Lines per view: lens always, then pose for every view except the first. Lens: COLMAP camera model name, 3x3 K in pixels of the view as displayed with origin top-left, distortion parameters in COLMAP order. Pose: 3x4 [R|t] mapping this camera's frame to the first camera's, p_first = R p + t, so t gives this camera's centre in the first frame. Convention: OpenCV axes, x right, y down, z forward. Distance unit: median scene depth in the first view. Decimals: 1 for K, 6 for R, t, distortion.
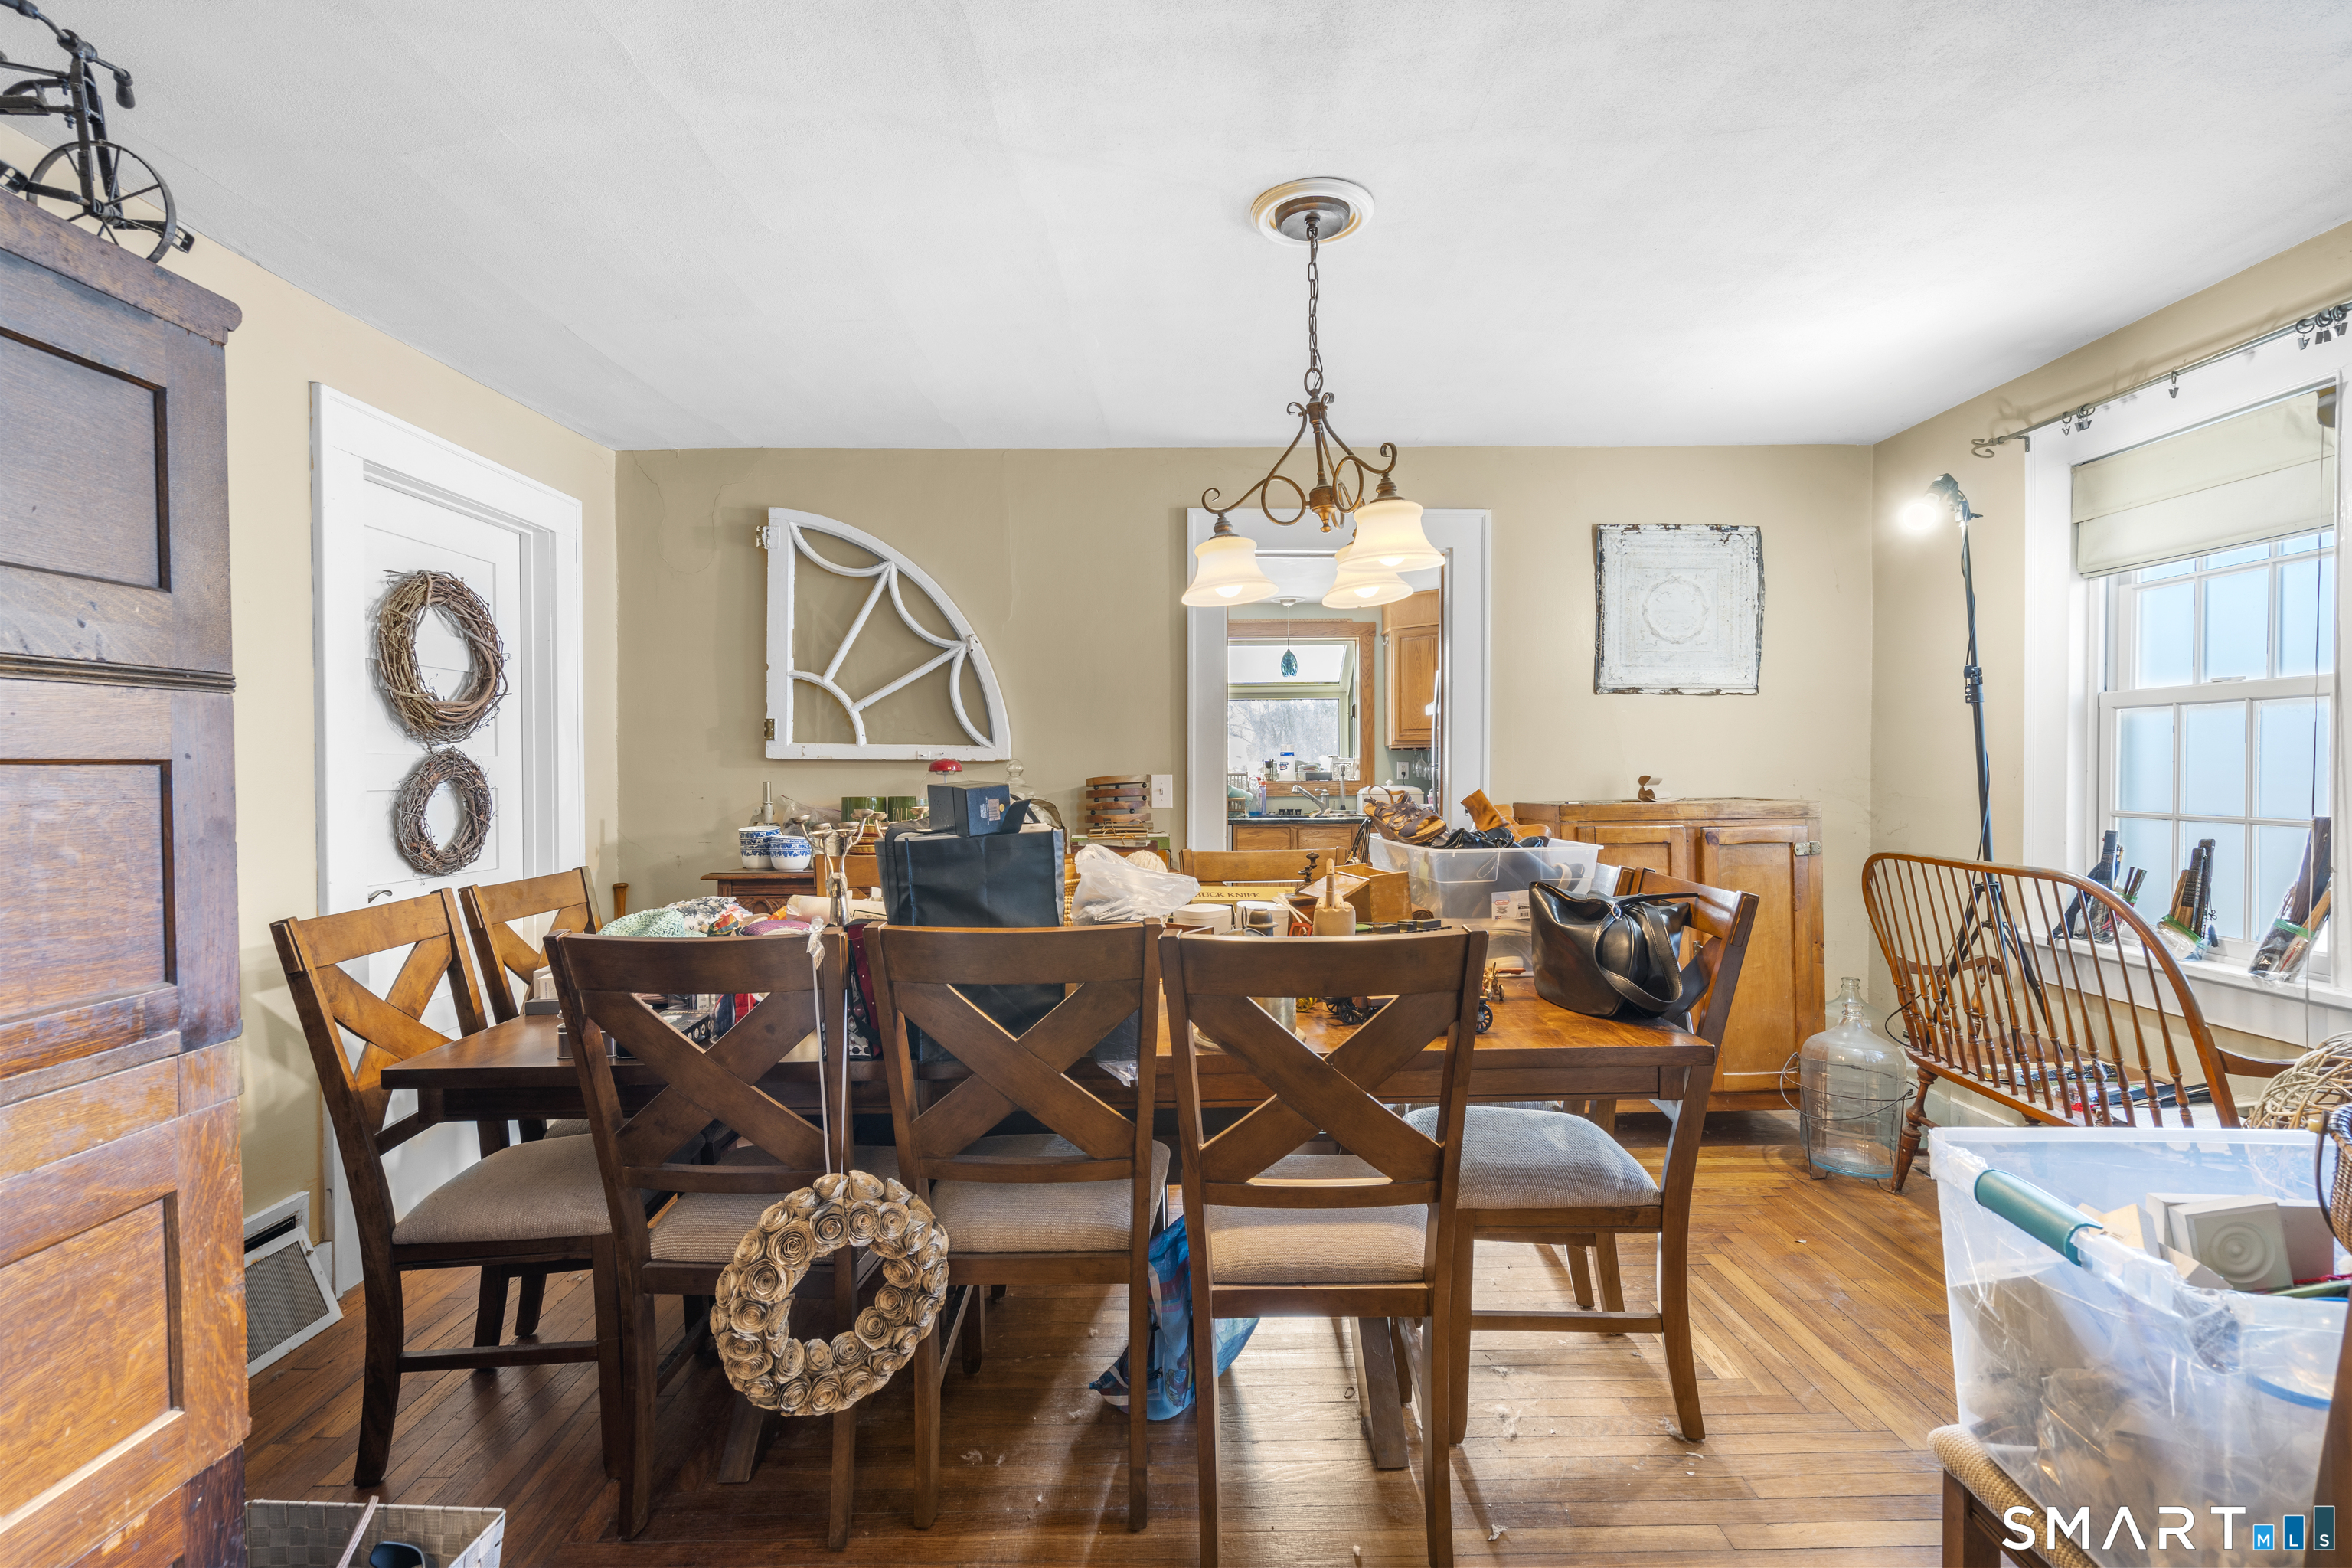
lens RADIAL K [[1059.9, 0, 1182.1], [0, 1059.9, 784.2], [0, 0, 1]] dist [-0.002733, 0.001763]
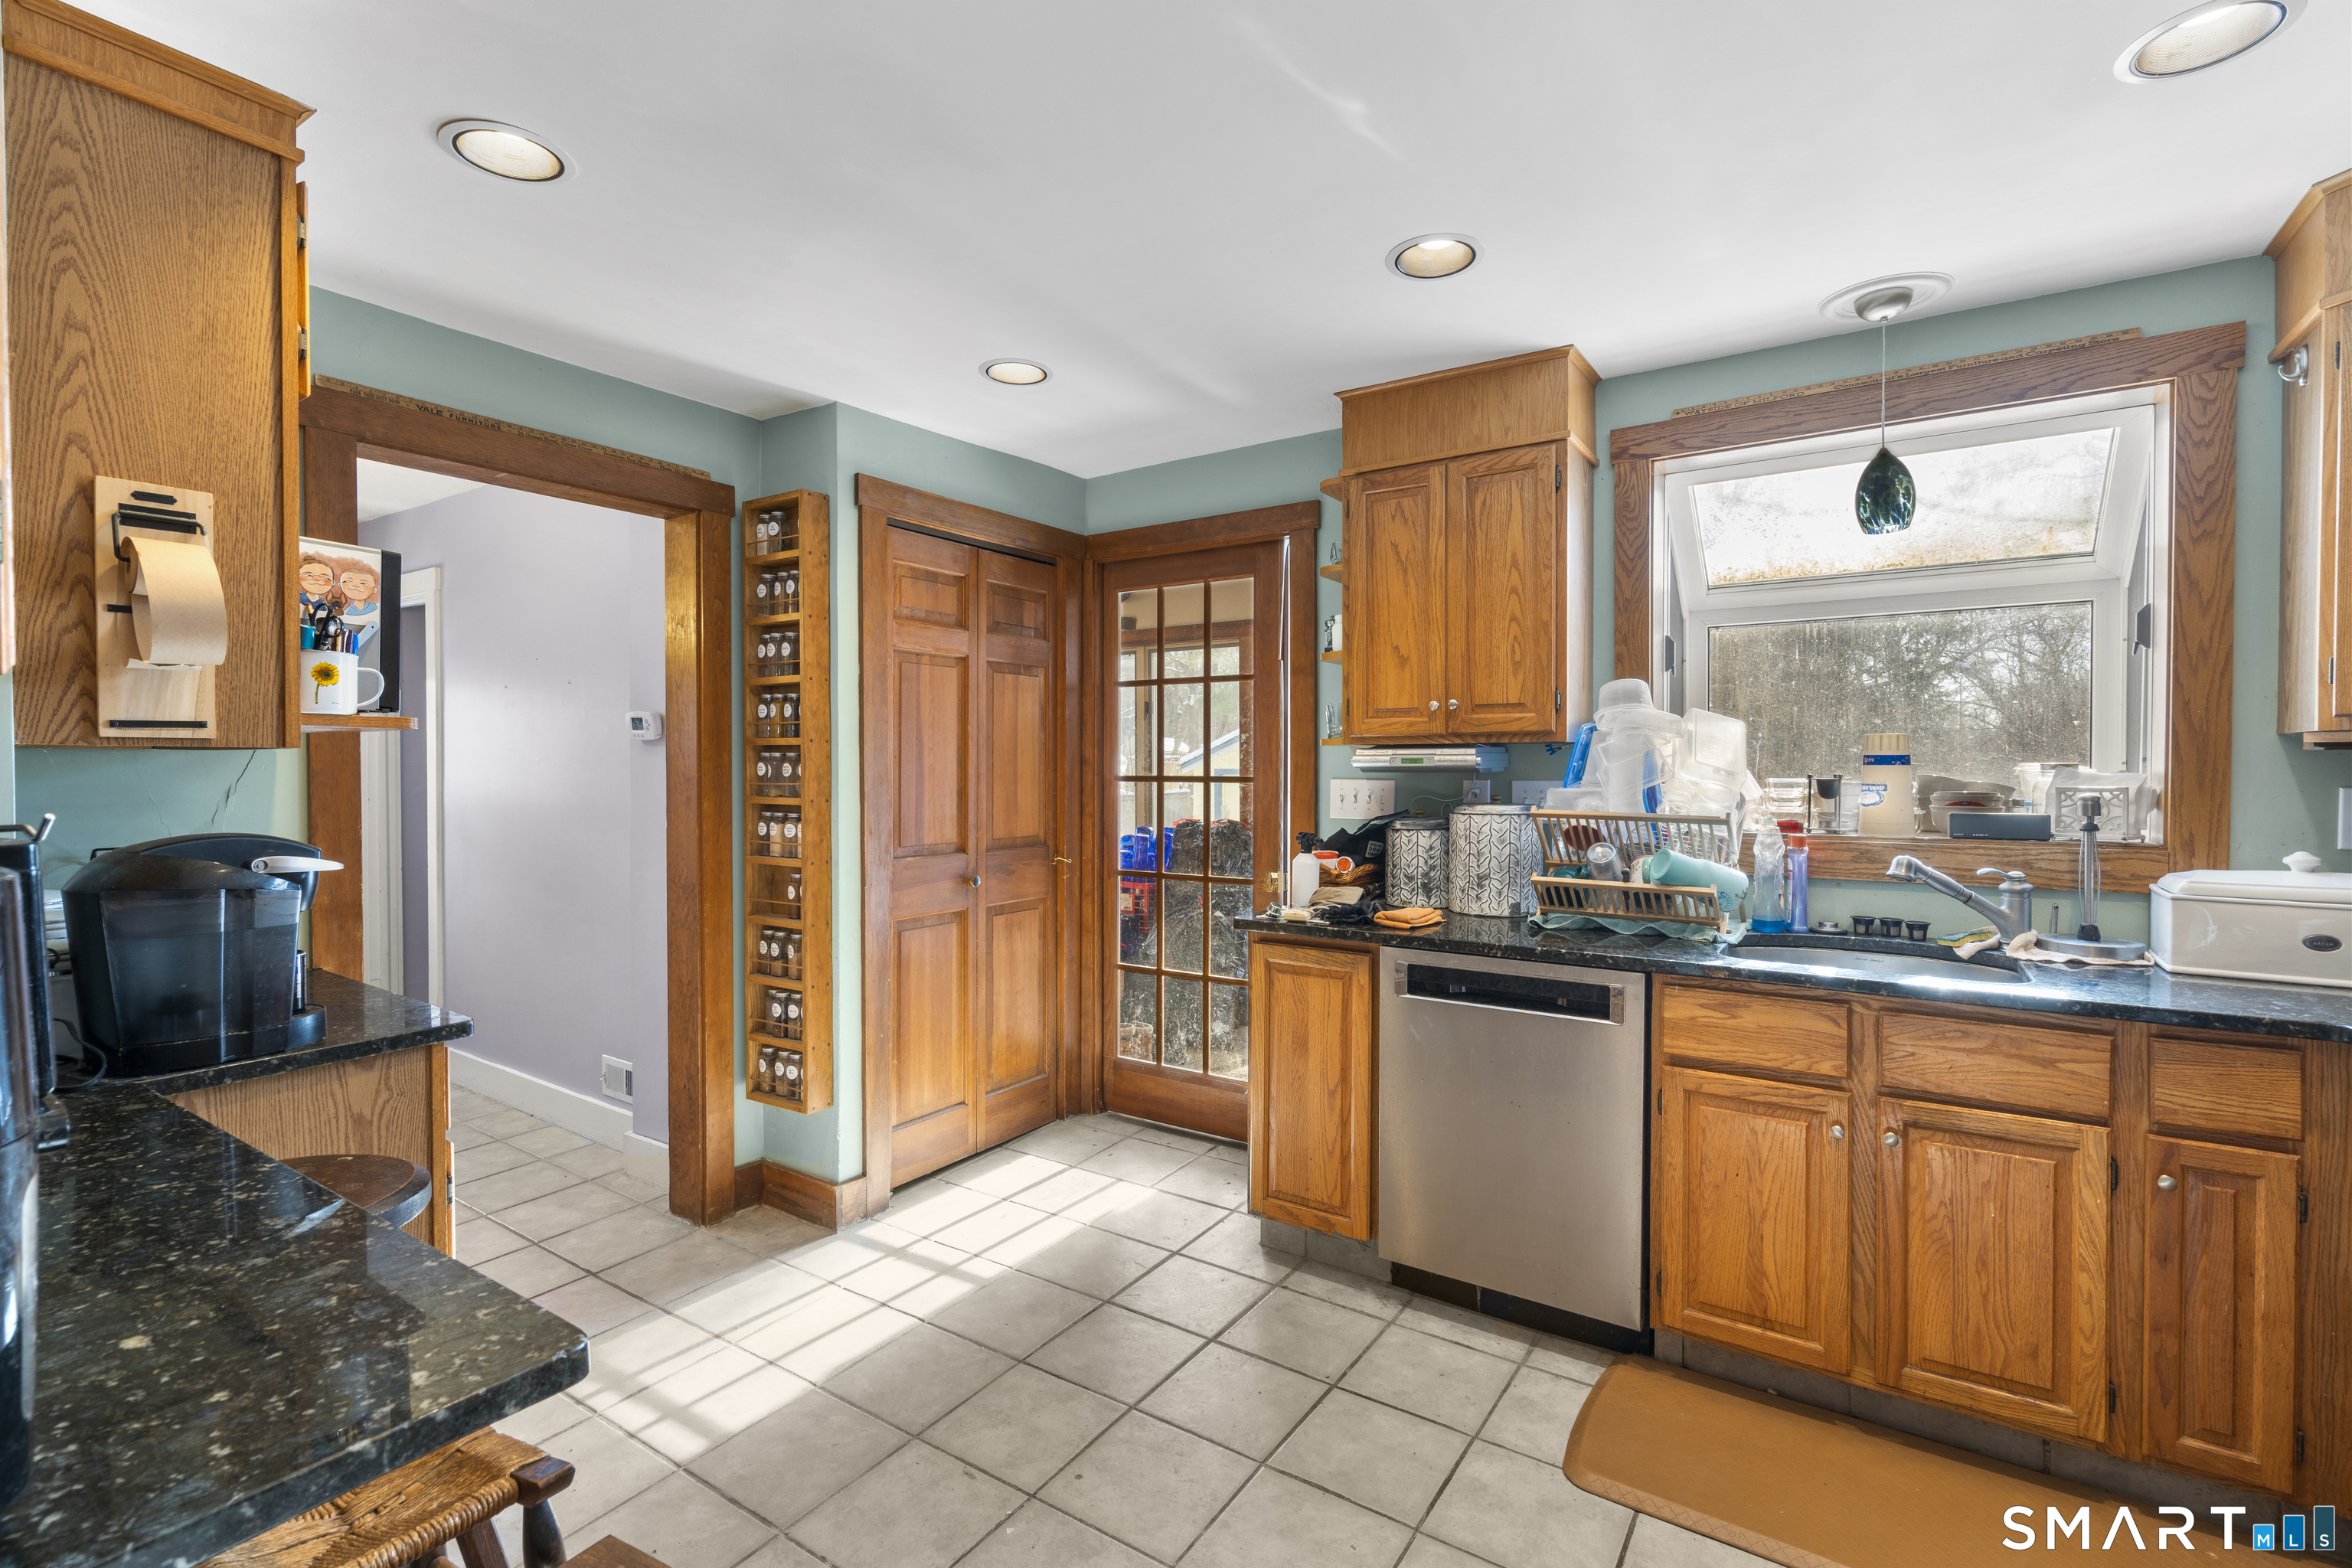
lens RADIAL K [[1059.9, 0, 1185.0], [0, 1059.9, 778.9], [0, 0, 1]] dist [-0.002733, 0.001763]
pose [[0.814417, 0.013352, -0.580126, 0.113967], [-0.010547, 0.999911, 0.008207, -0.022620], [0.580184, -0.000565, 0.814485, 0.580461]]
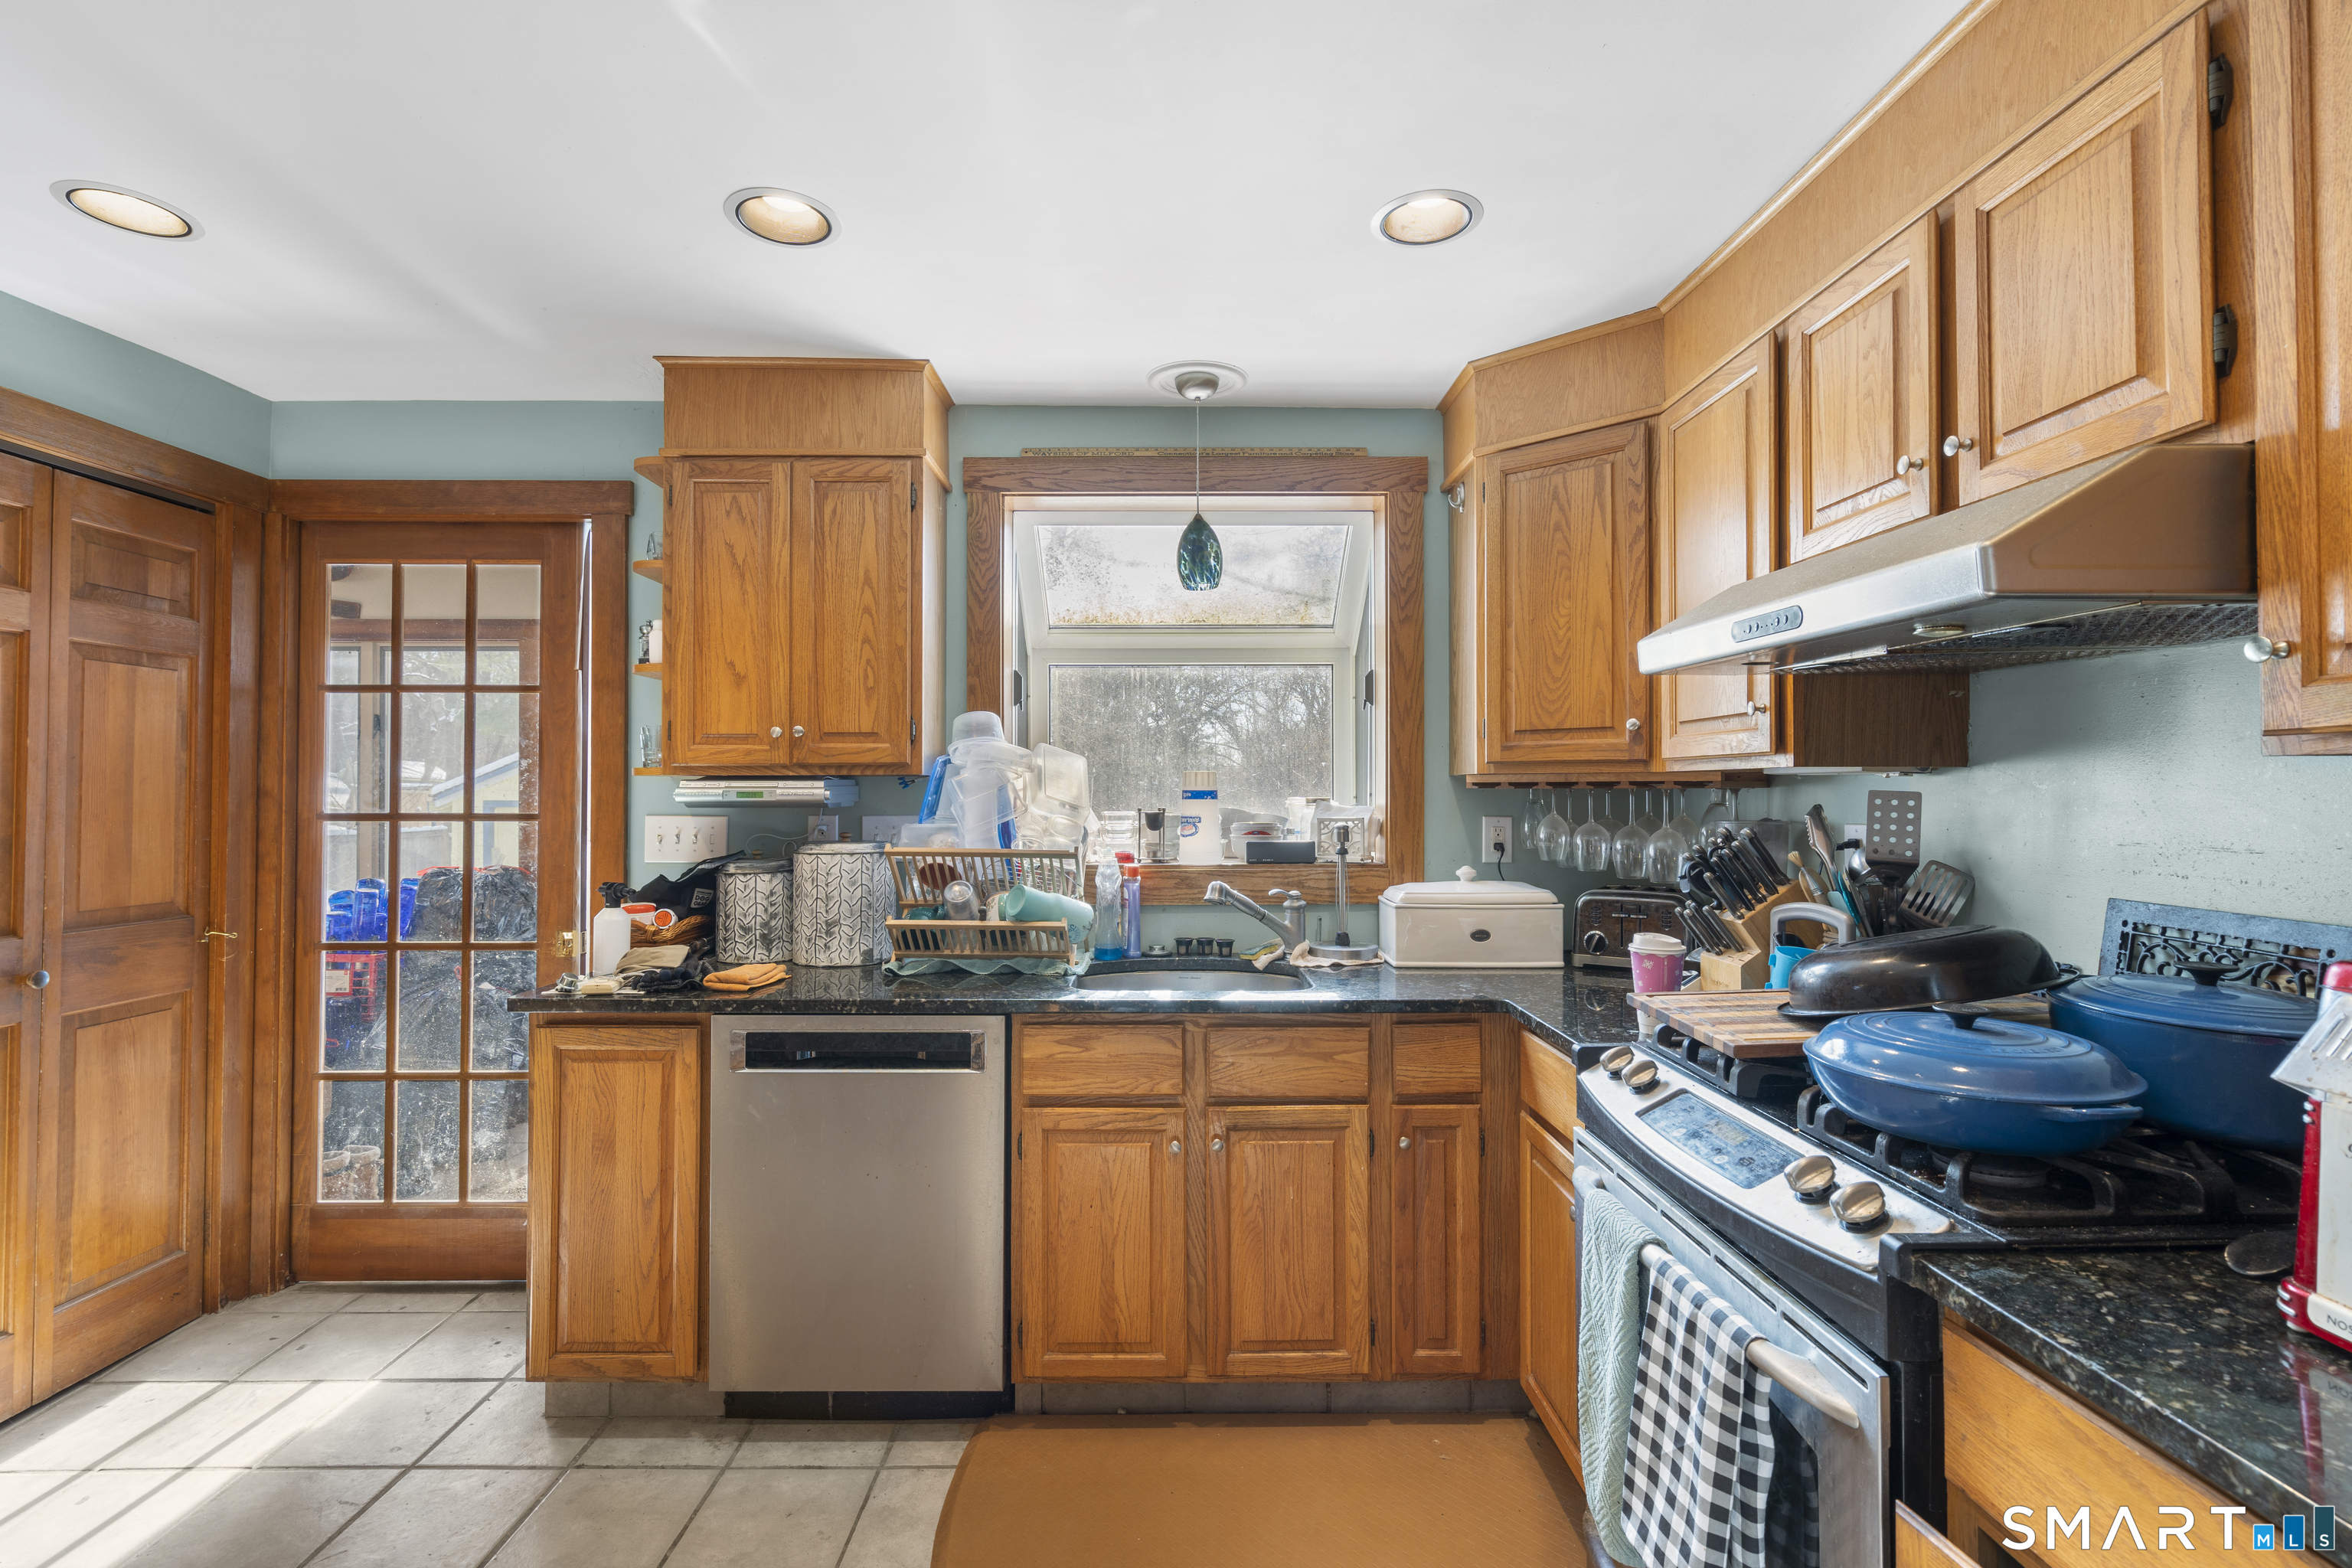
lens RADIAL K [[1059.9, 0, 1166.3], [0, 1059.9, 781.9], [0, 0, 1]] dist [-0.002733, 0.001763]
pose [[0.999796, 0.006667, -0.019056, 0.094546], [-0.007082, 0.999738, -0.021774, -0.024644], [0.018906, 0.021904, 0.999581, 0.611507]]
